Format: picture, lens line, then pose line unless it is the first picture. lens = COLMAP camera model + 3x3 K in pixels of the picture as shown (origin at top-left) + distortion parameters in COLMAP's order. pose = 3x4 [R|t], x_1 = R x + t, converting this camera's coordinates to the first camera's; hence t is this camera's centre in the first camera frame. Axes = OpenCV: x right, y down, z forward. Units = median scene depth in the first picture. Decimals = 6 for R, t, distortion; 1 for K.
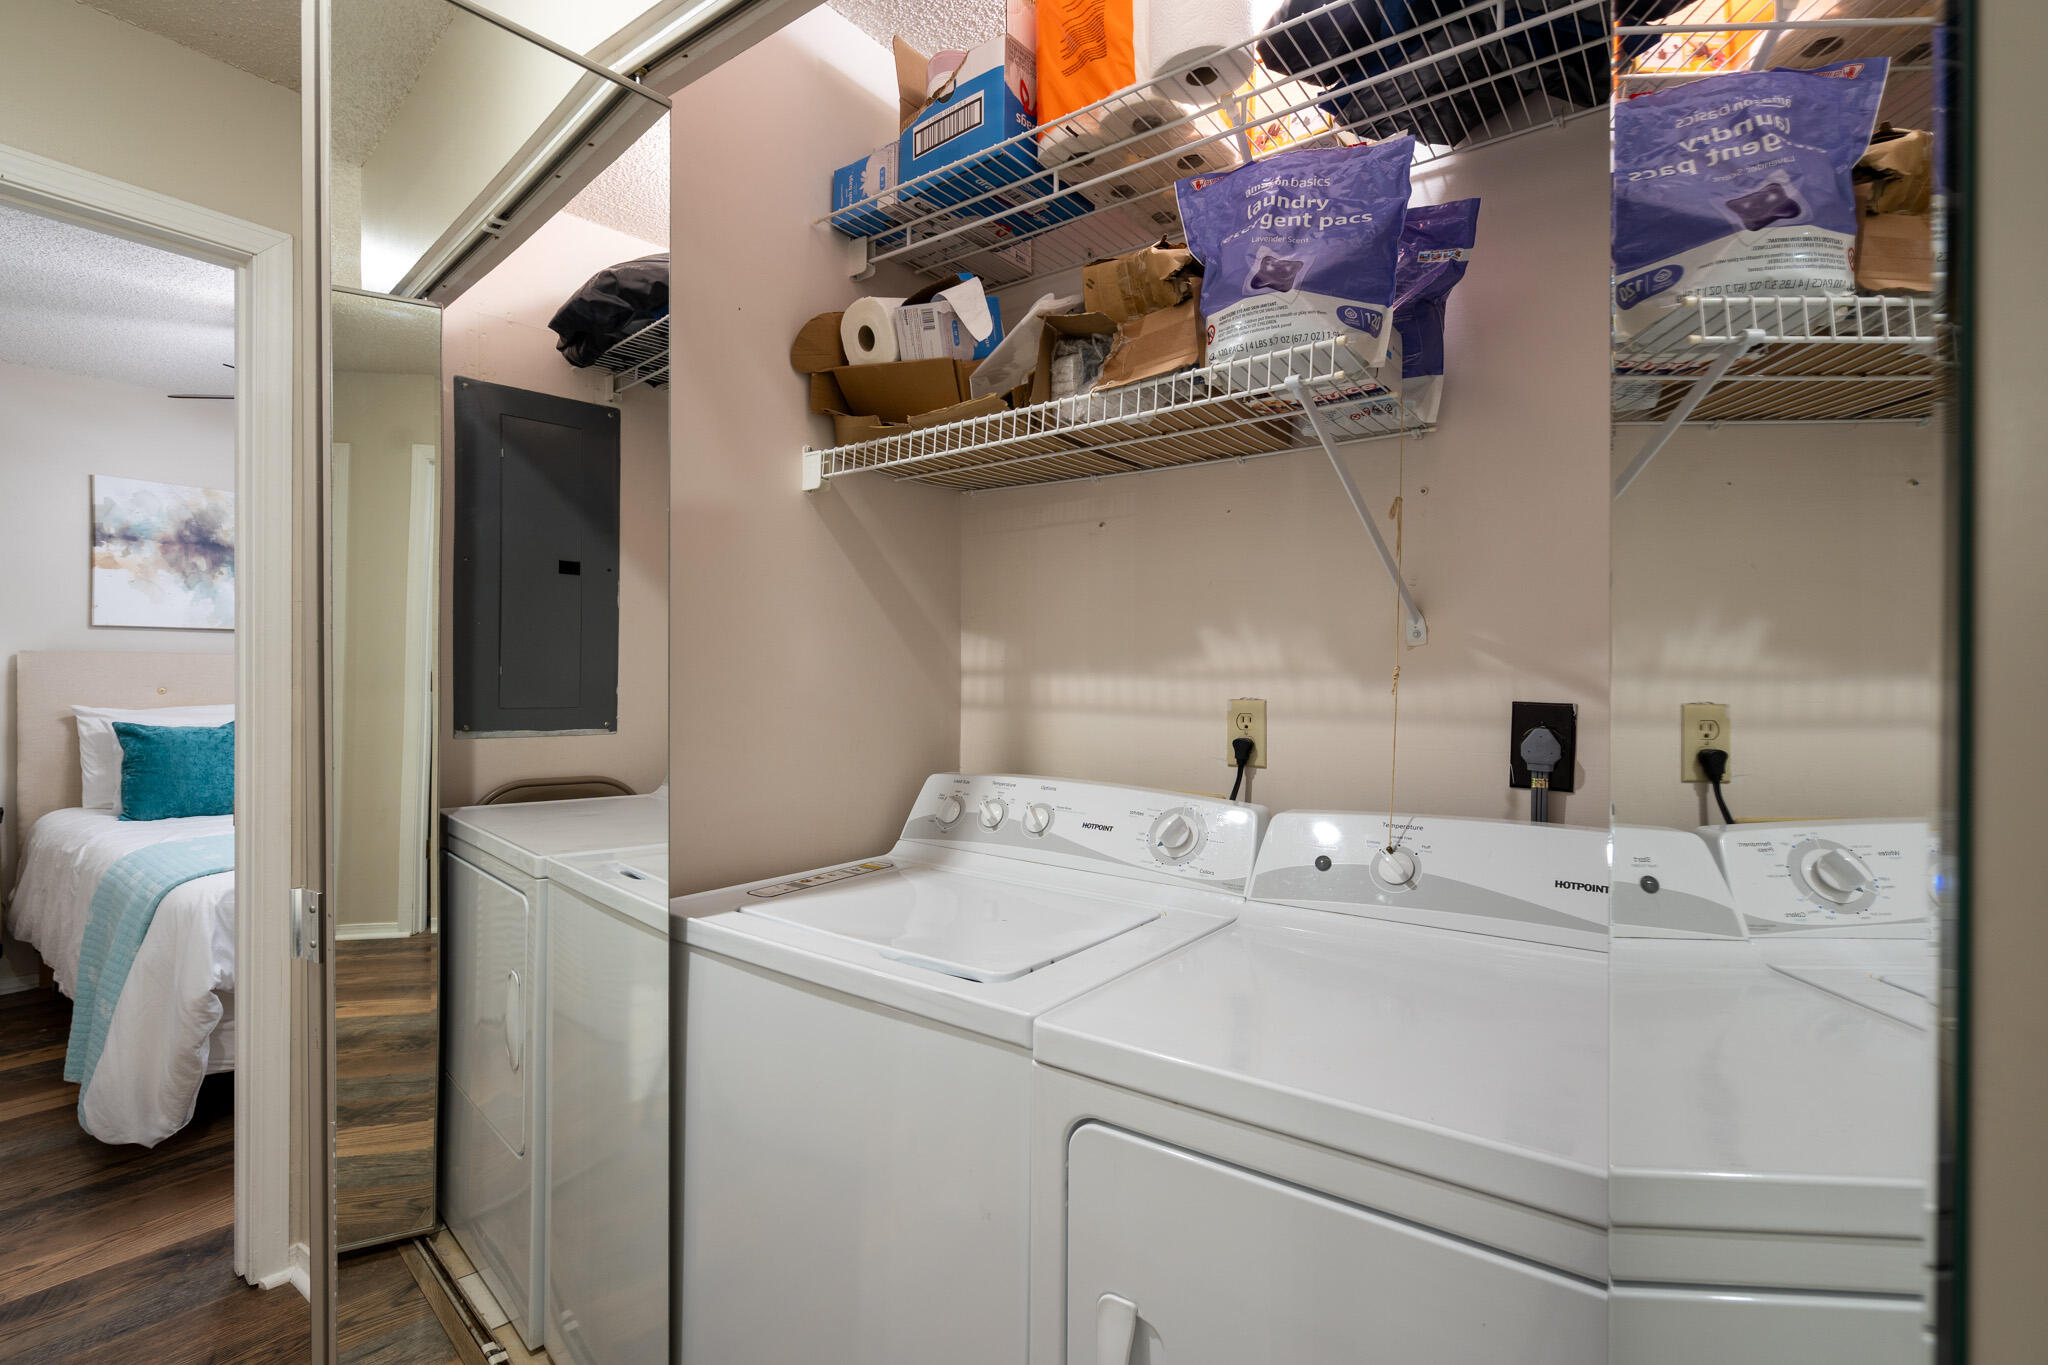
lens RADIAL K [[937.3, 0, 1025.3], [0, 937.3, 682.1], [0, 0, 1]] dist [-0.003739, 0.000213]
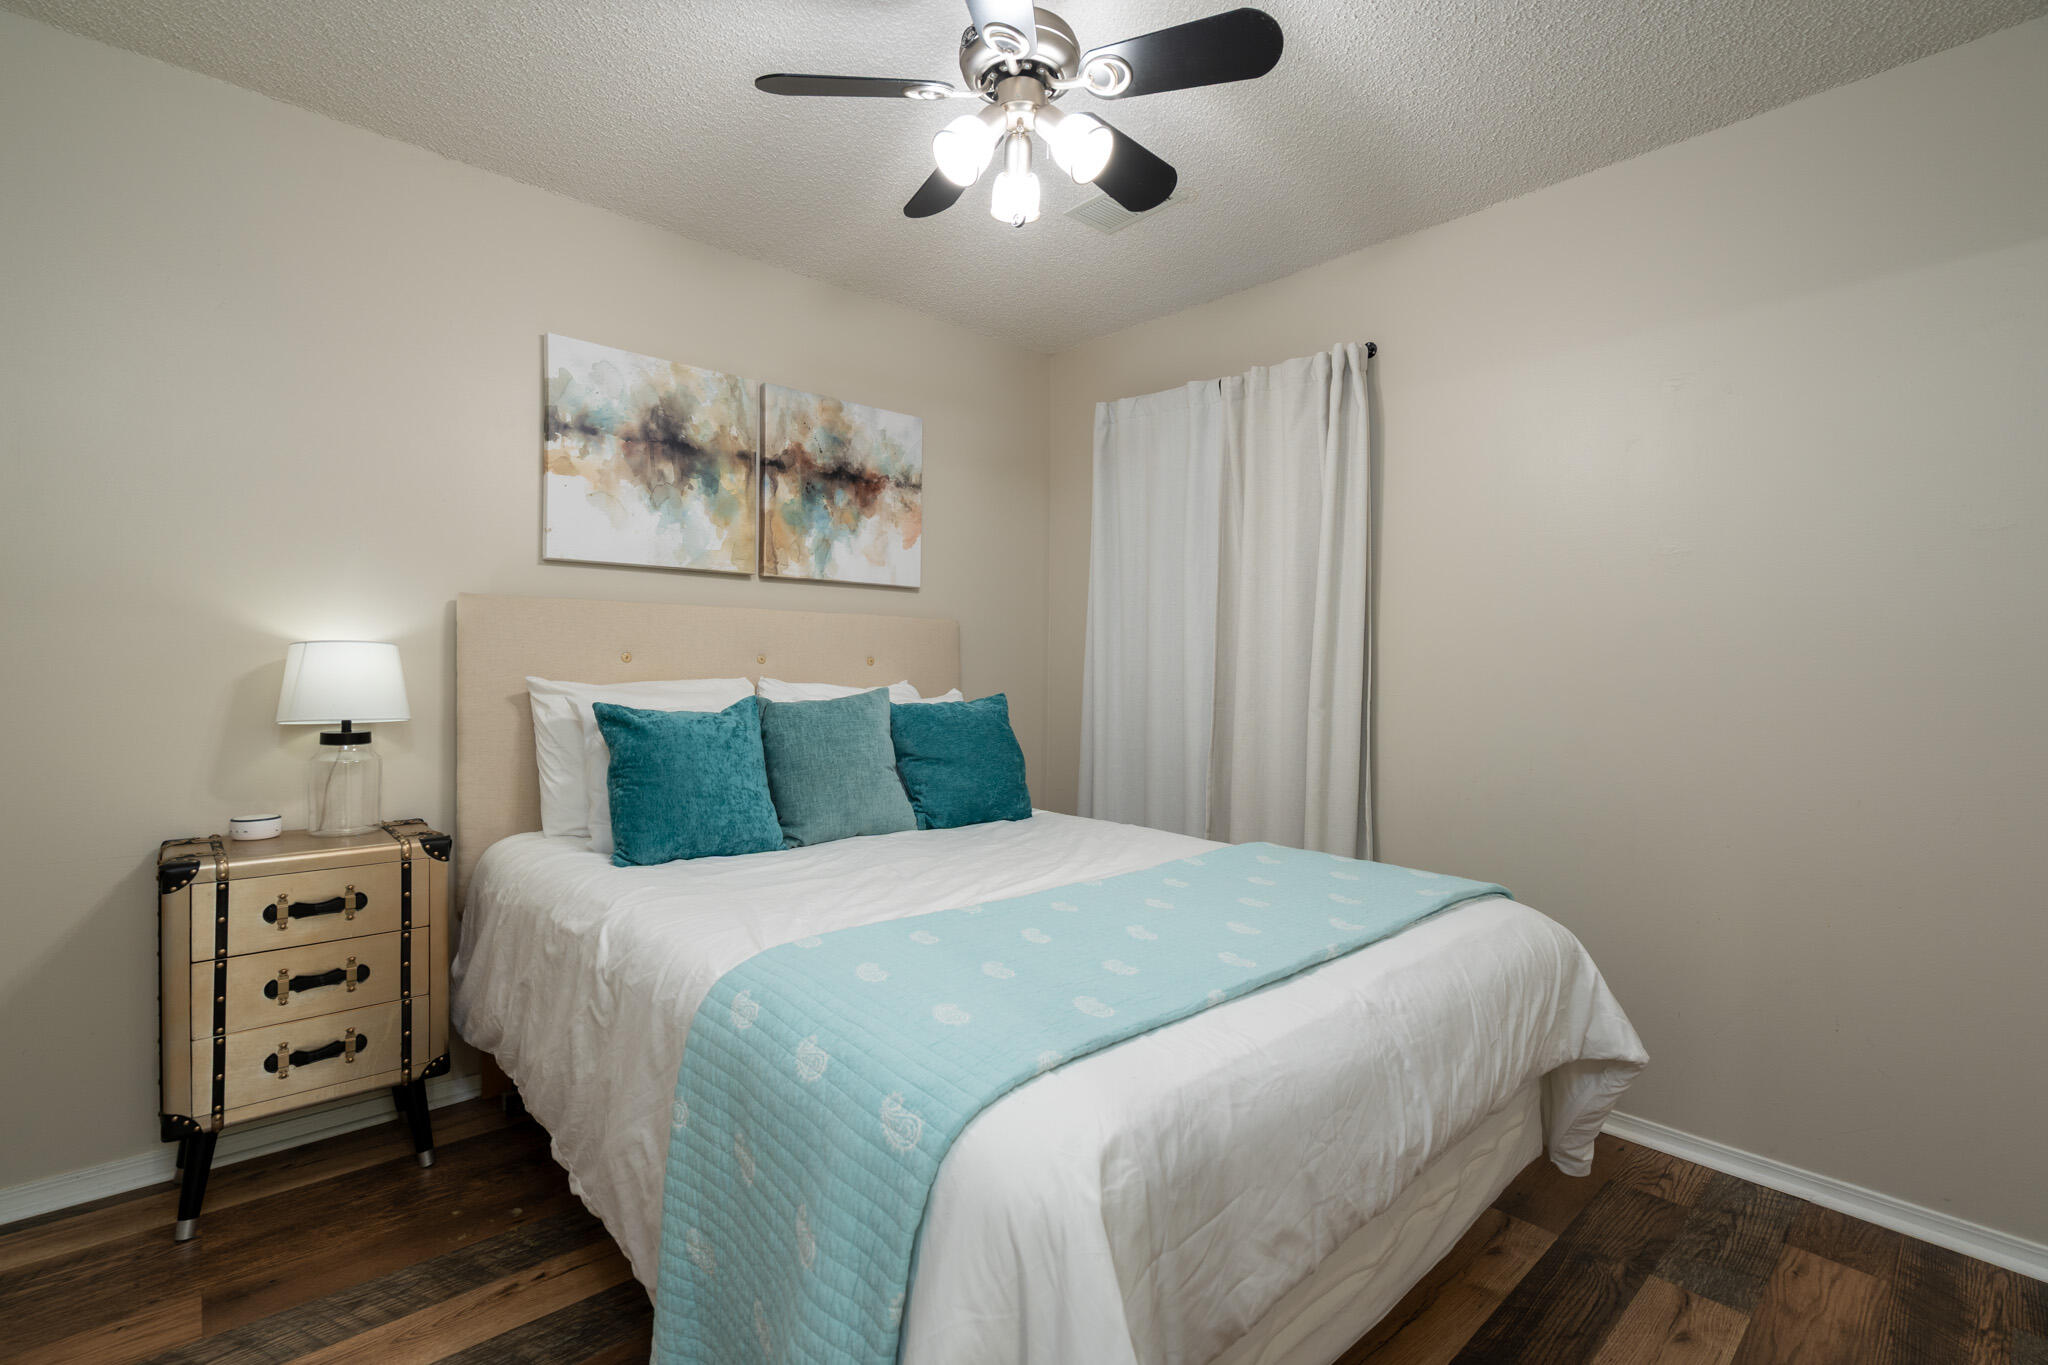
lens RADIAL K [[937.3, 0, 1022.2], [0, 937.3, 678.9], [0, 0, 1]] dist [-0.003739, 0.000213]
pose [[0.981043, 0.010075, -0.193530, -0.526320], [-0.008395, 0.999920, 0.009496, 0.016724], [0.193610, -0.007692, 0.981048, 0.401820]]
